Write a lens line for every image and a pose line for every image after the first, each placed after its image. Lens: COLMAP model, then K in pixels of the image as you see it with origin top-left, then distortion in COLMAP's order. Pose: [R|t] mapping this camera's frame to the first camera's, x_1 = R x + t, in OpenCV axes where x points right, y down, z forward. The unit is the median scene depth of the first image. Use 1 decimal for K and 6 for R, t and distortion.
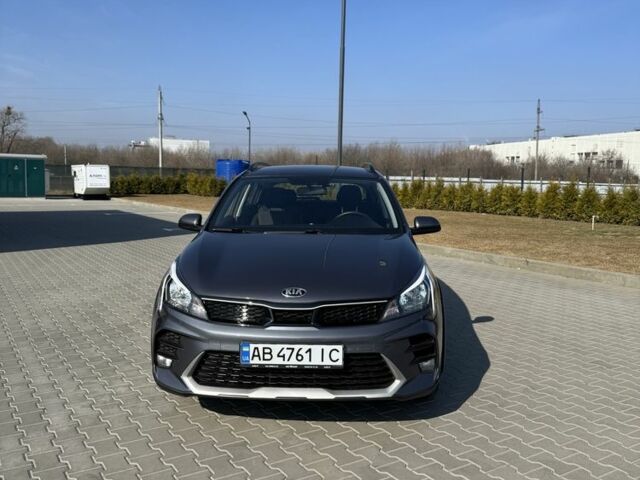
lens RADIAL K [[592.9, 0, 320.0], [0, 592.9, 240.0], [0, 0, 1]] dist [0.017992, -0.006332]
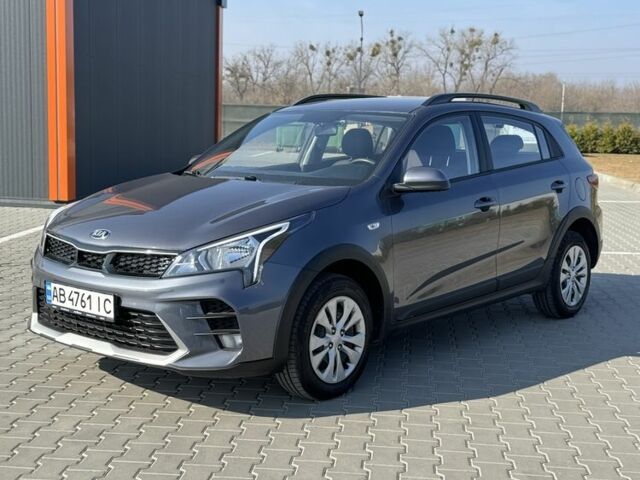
lens RADIAL K [[902.7, 0, 320.0], [0, 902.7, 240.0], [0, 0, 1]] dist [0.018215, -0.000615]
pose [[0.779448, 0.080663, -0.621252, 1.066936], [-0.071381, 0.996653, 0.039847, 0.018659], [0.622386, 0.013287, 0.782597, 0.133922]]
